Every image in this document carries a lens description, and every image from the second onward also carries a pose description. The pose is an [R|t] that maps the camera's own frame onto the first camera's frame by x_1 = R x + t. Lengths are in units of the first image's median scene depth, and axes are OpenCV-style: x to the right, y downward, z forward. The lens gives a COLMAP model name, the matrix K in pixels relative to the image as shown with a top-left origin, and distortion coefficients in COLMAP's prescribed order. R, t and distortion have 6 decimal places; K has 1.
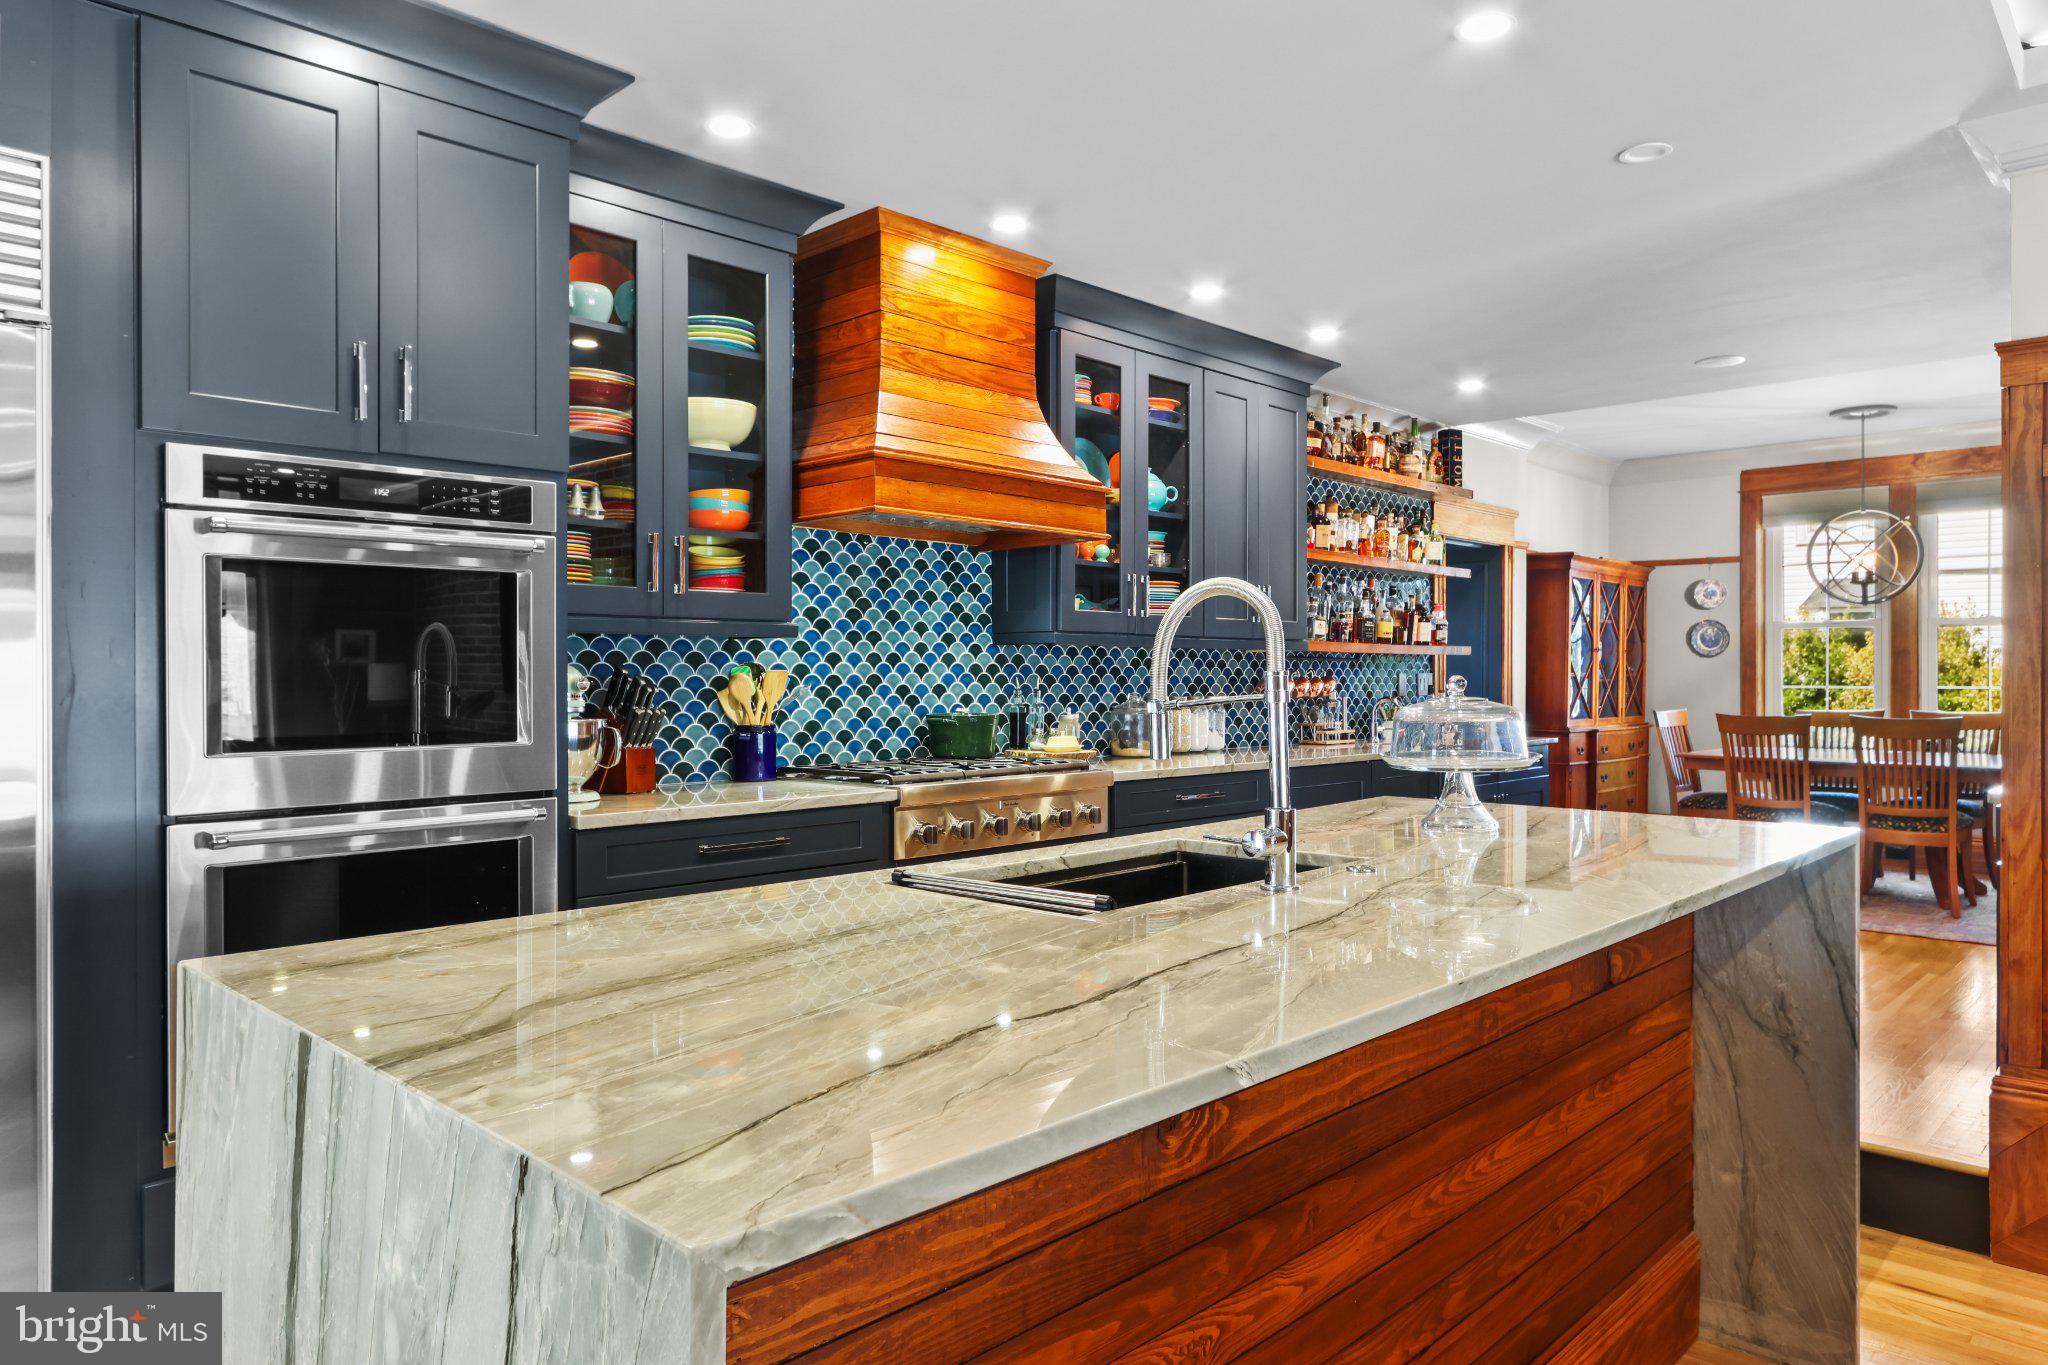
lens RADIAL K [[1318.1, 0, 1021.0], [0, 1318.1, 675.9], [0, 0, 1]] dist [-0.006530, 0.005352]
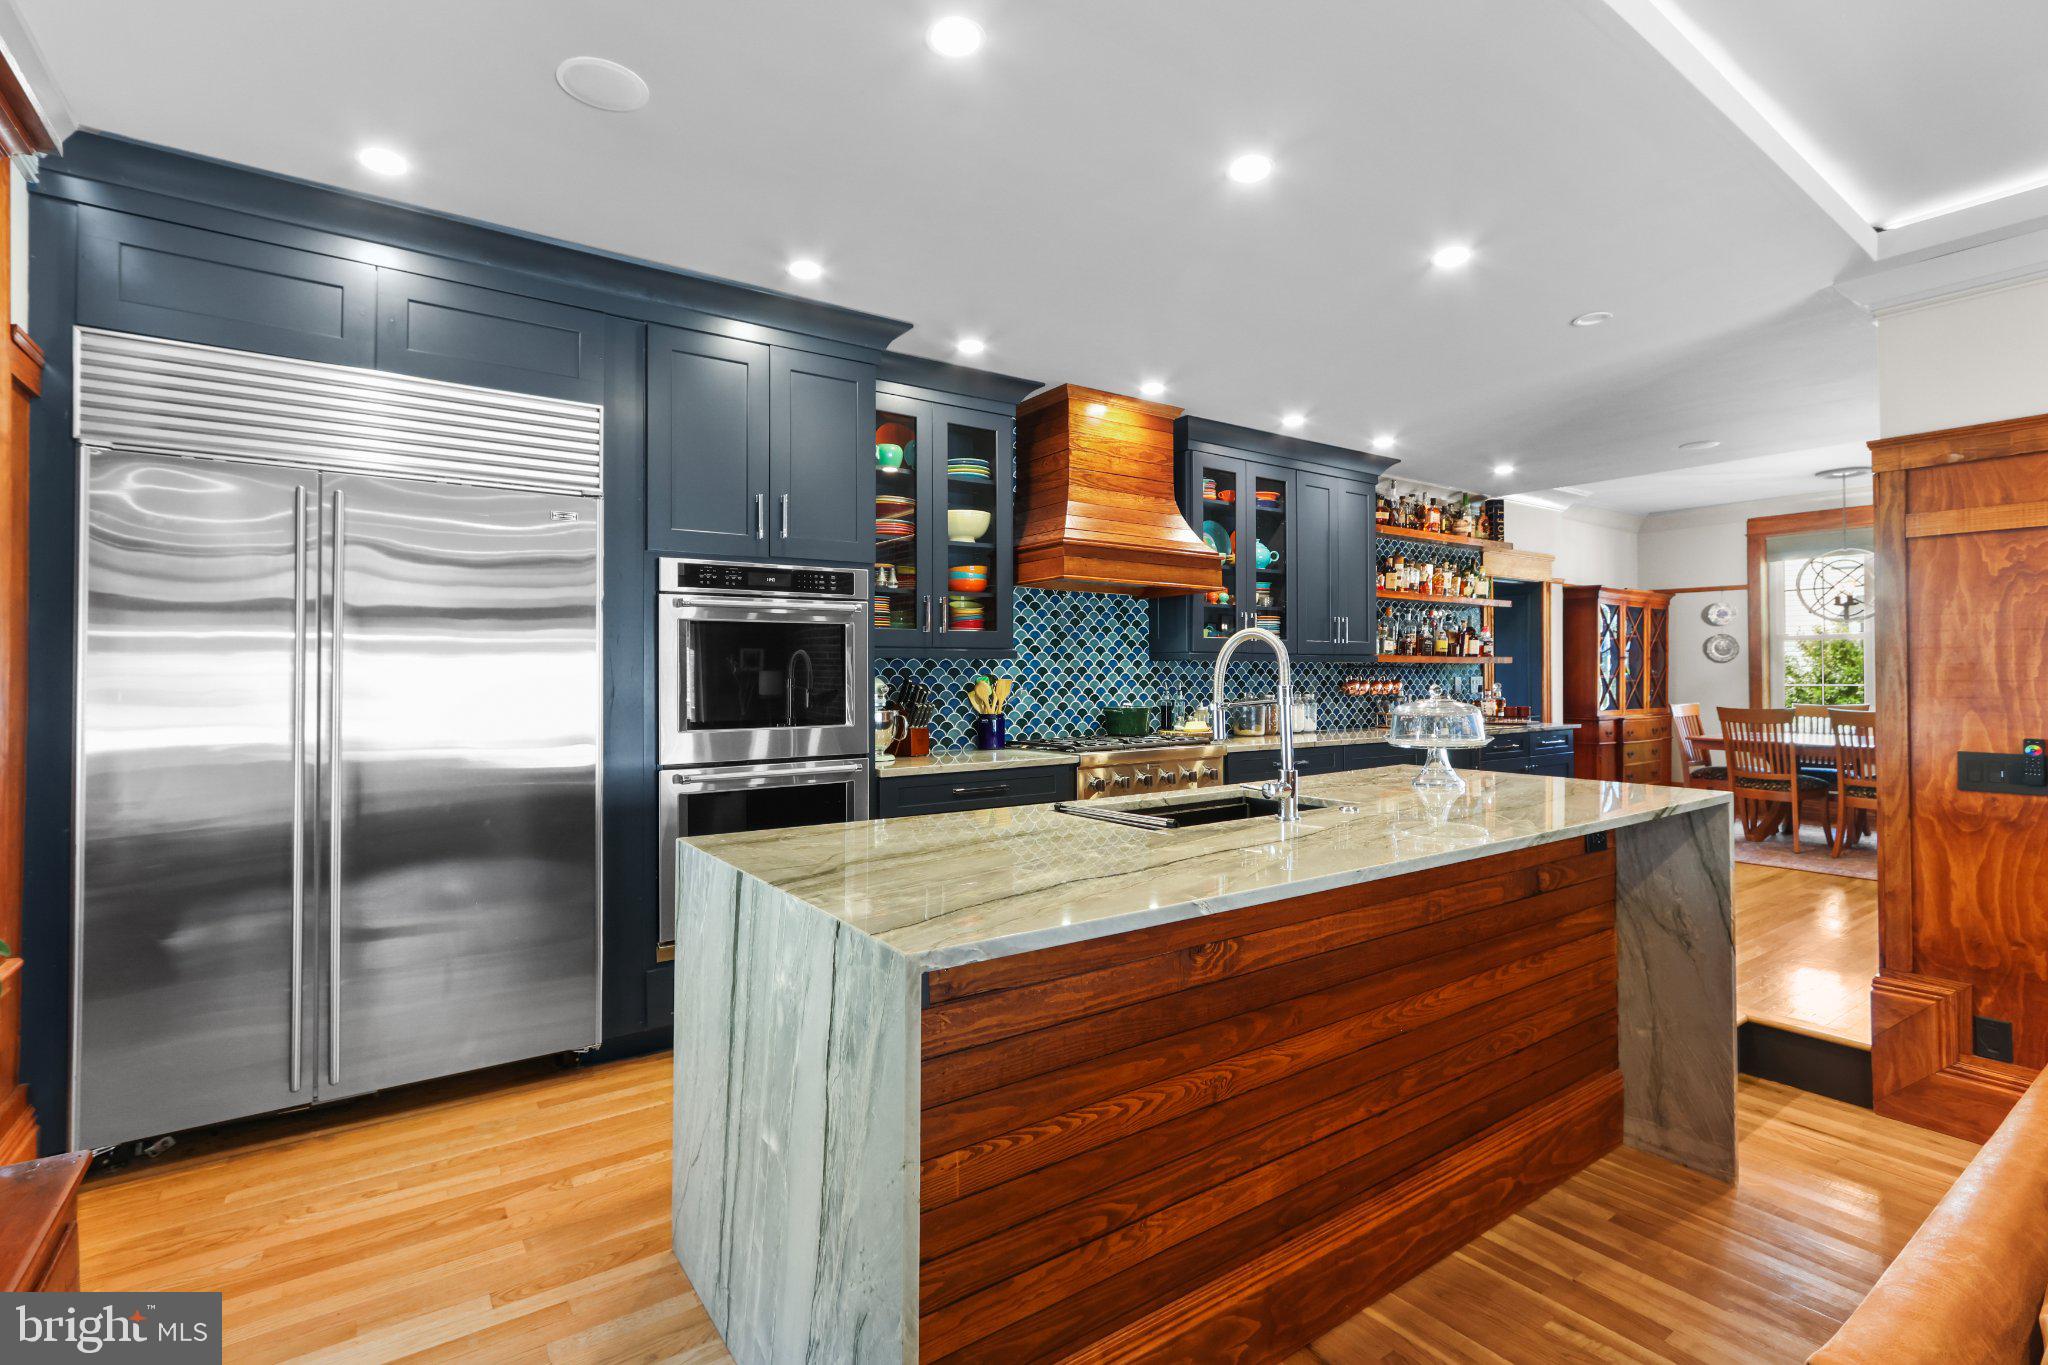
lens RADIAL K [[955.2, 0, 1033.0], [0, 955.2, 660.9], [0, 0, 1]] dist [-0.000002, 0.001498]
pose [[0.983934, -0.004951, -0.178463, 0.060701], [0.002387, 0.999891, -0.014577, -0.010997], [0.178516, 0.013916, 0.983839, -0.136759]]
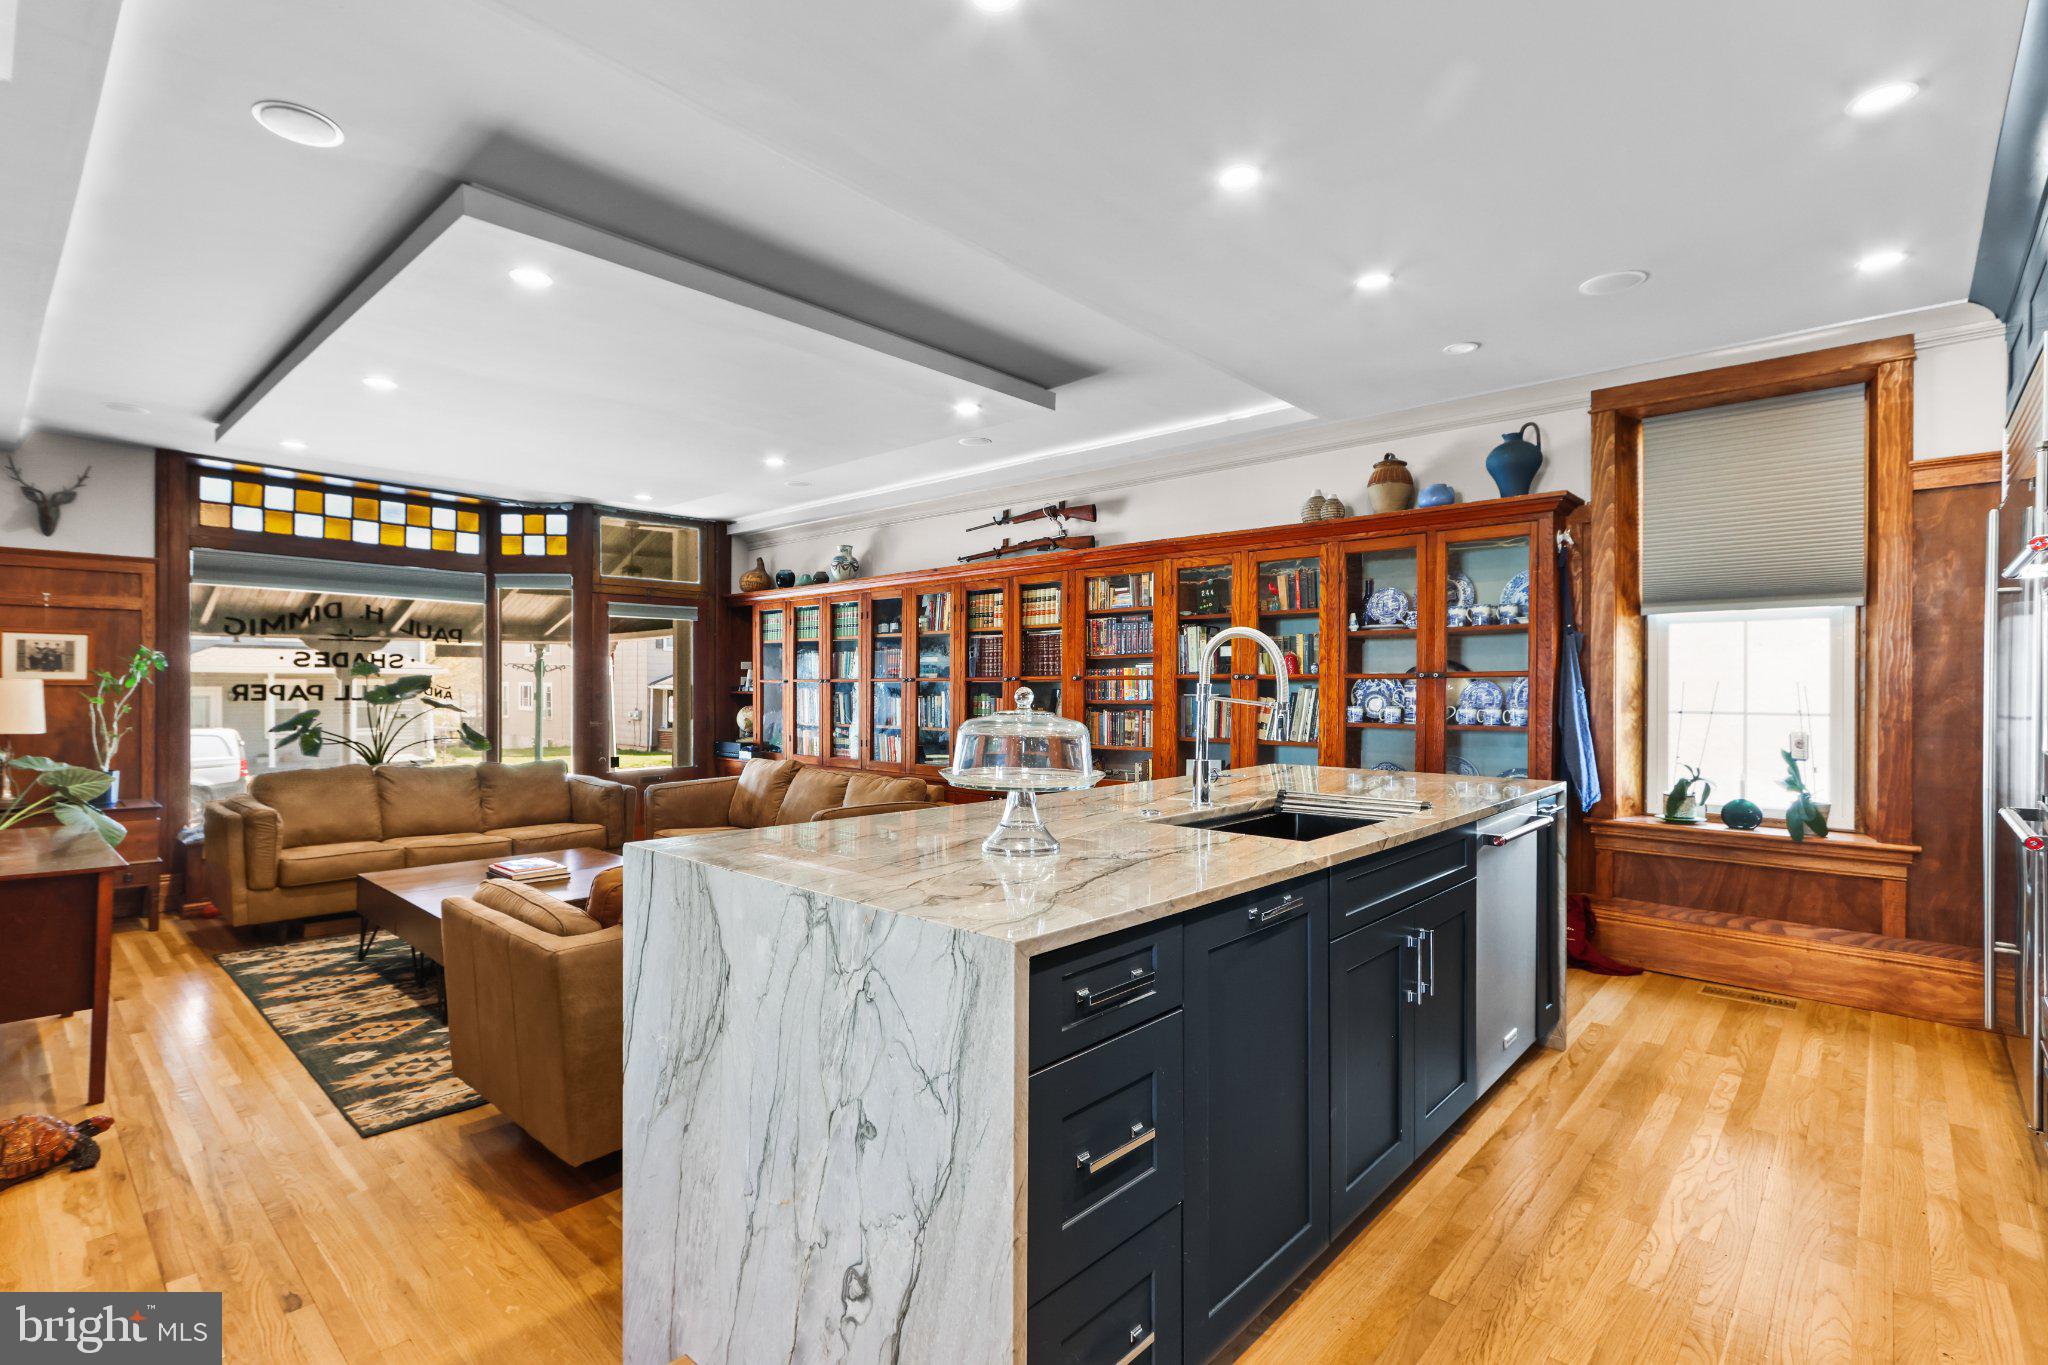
lens RADIAL K [[955.2, 0, 1019.9], [0, 955.2, 685.1], [0, 0, 1]] dist [-0.000002, 0.001498]
pose [[-0.999612, -0.004832, -0.027414, 0.292017], [-0.005056, 0.999954, 0.008118, -0.005308], [0.027373, 0.008254, -0.999591, 1.380751]]
